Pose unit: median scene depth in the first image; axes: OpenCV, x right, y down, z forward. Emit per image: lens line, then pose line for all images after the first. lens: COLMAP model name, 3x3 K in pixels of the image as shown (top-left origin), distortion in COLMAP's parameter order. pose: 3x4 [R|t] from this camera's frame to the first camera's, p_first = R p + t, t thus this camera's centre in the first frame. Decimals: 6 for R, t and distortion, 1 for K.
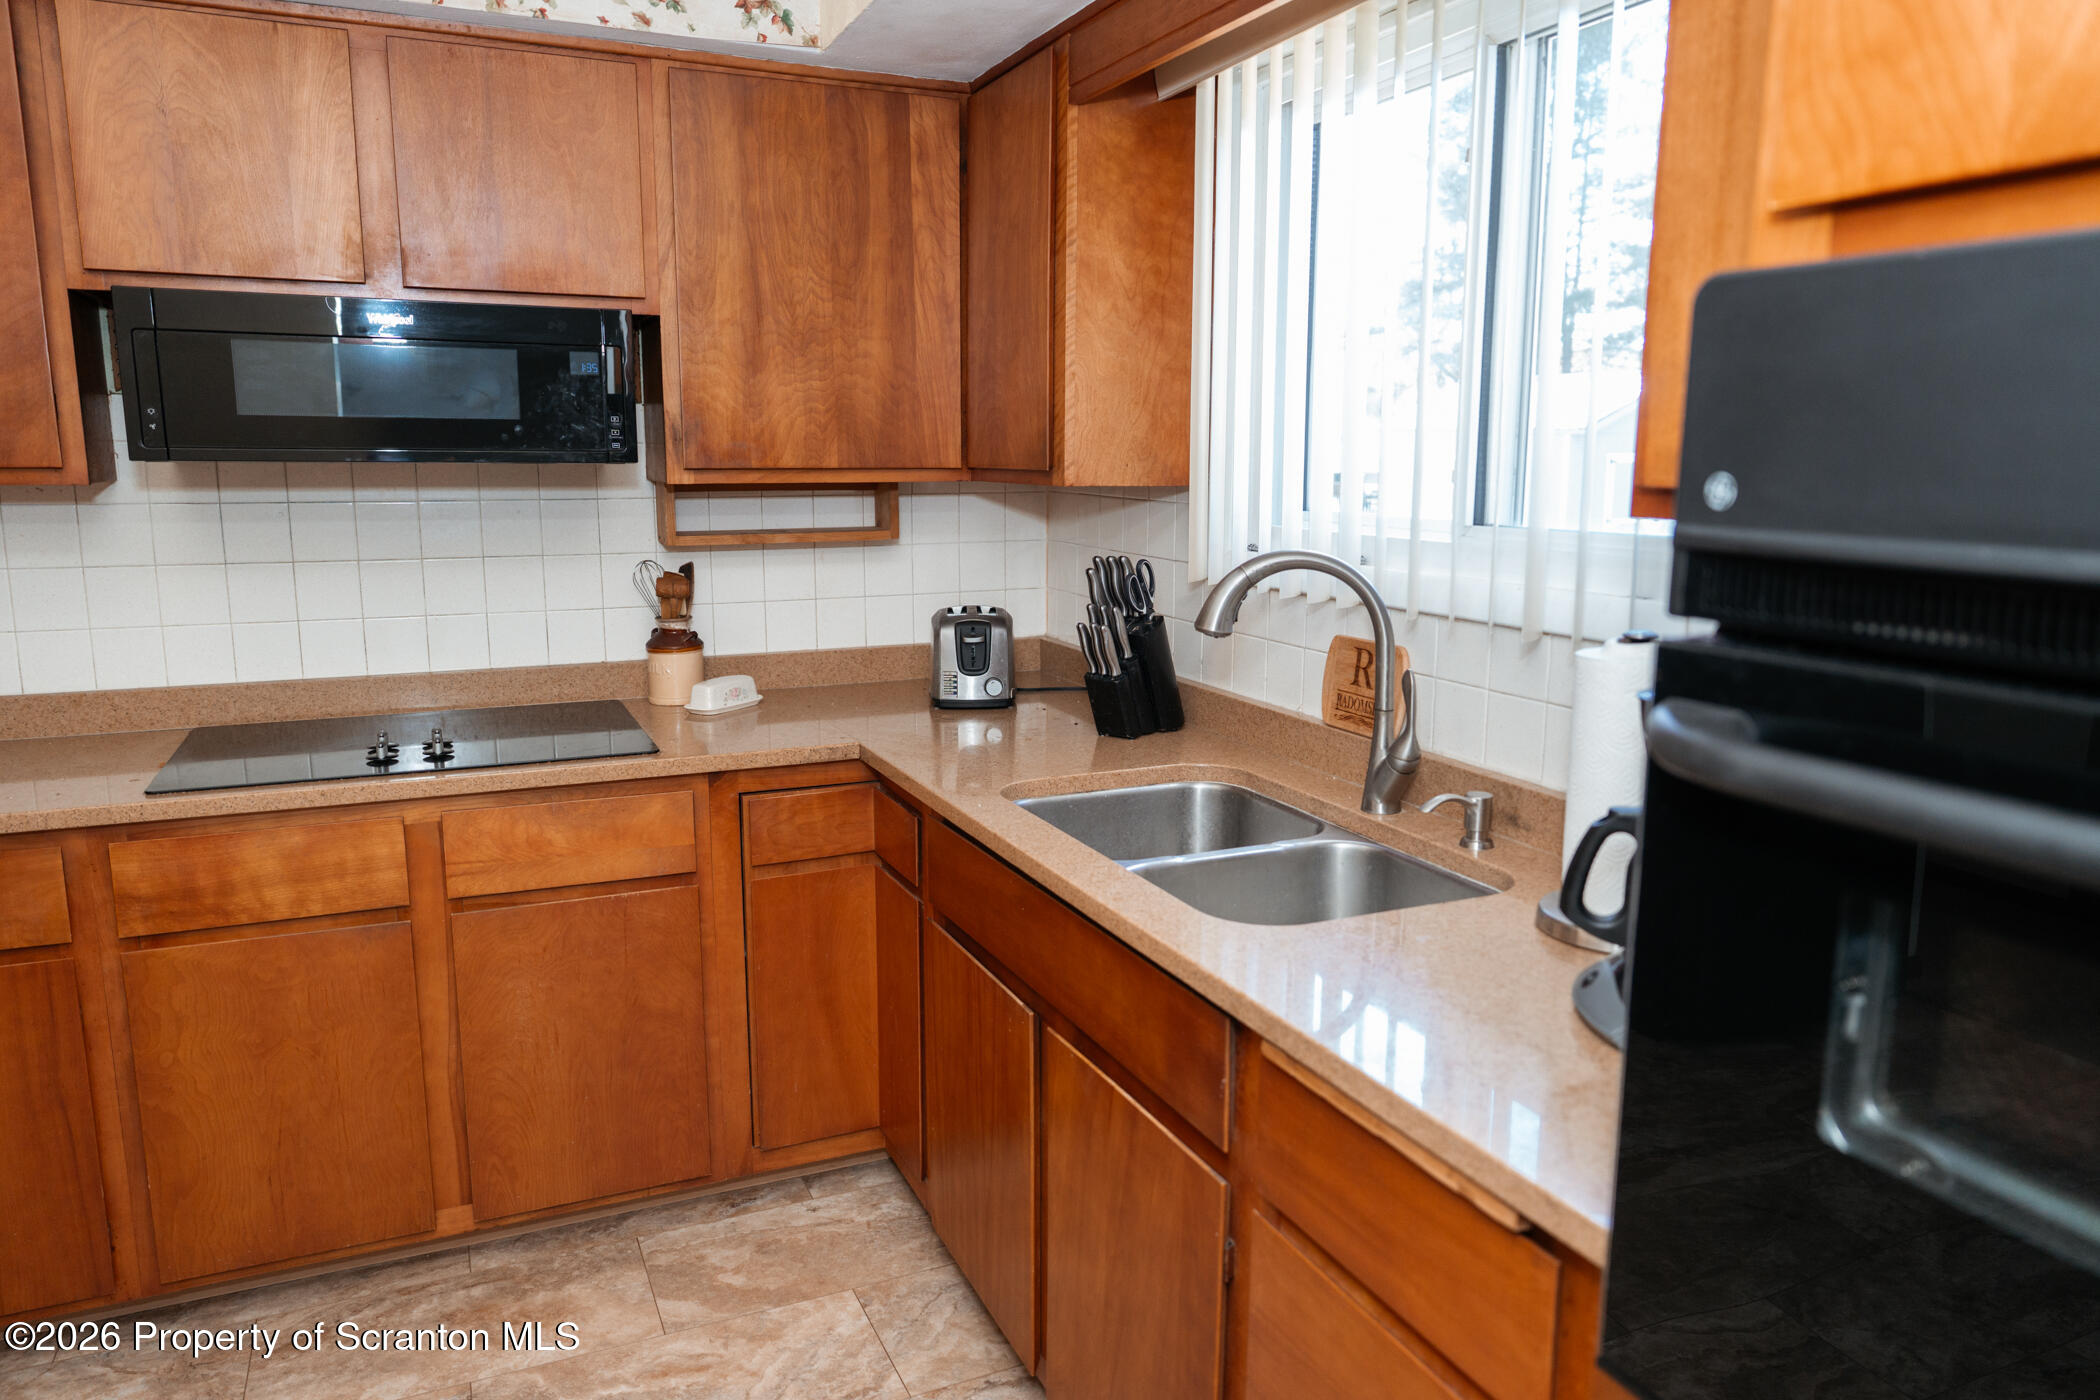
lens RADIAL K [[1407.9, 0, 1052.3], [0, 1407.9, 693.1], [0, 0, 1]] dist [-0.007113, 0.003313]
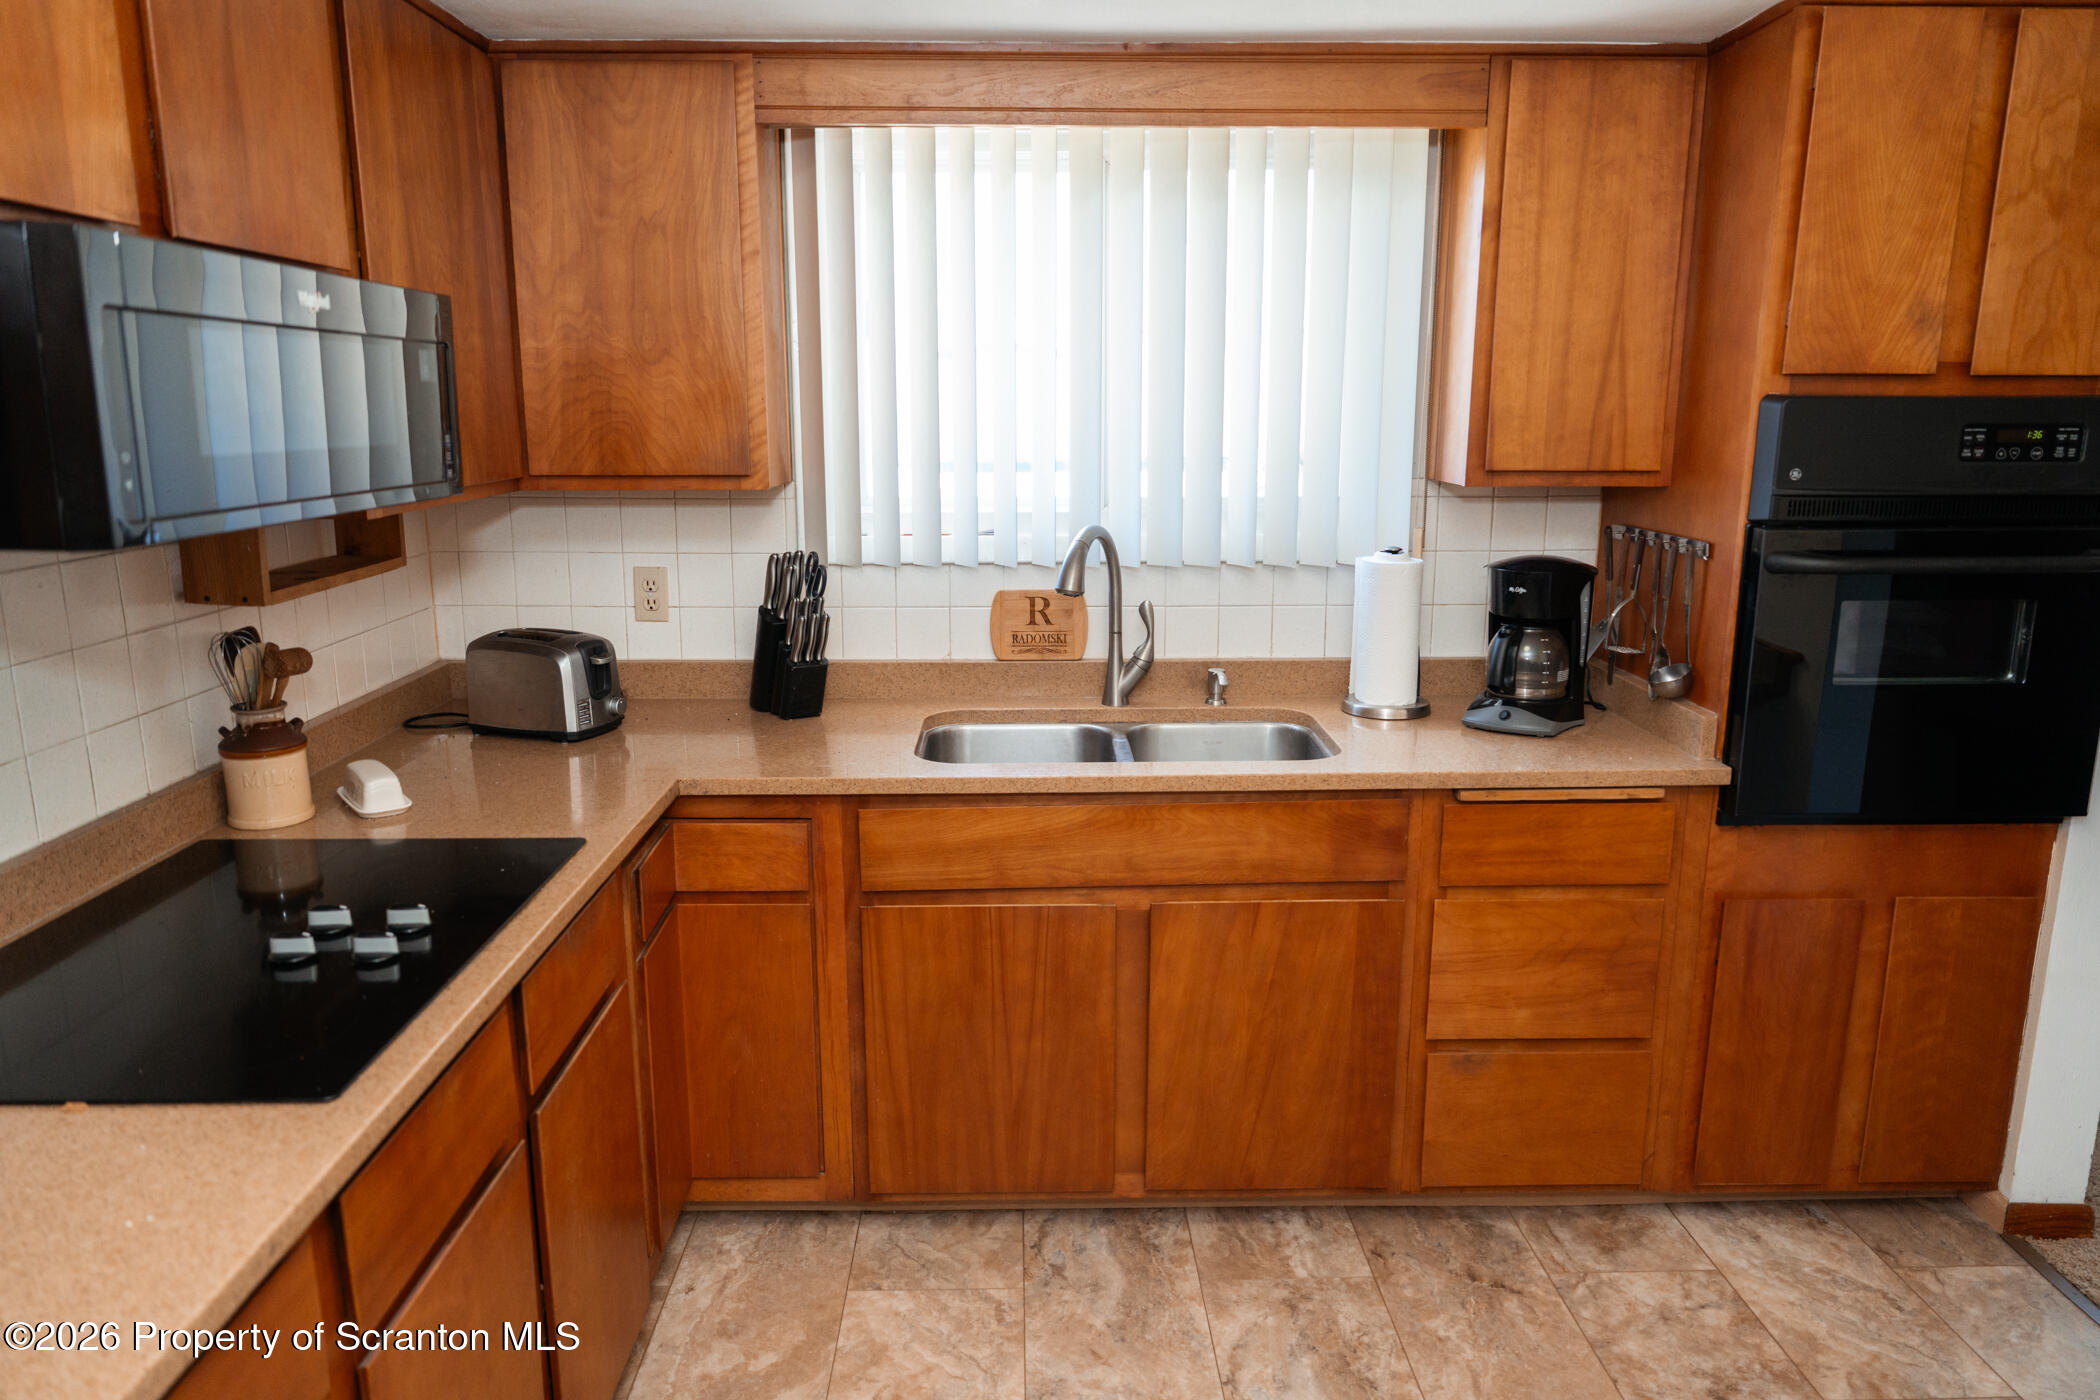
lens RADIAL K [[1407.9, 0, 1051.2], [0, 1407.9, 701.9], [0, 0, 1]] dist [-0.007113, 0.003313]
pose [[0.386730, -0.196447, 0.901027, -0.968197], [0.159215, 0.976599, 0.144587, -0.121100], [-0.908345, 0.087541, 0.408957, 0.437571]]
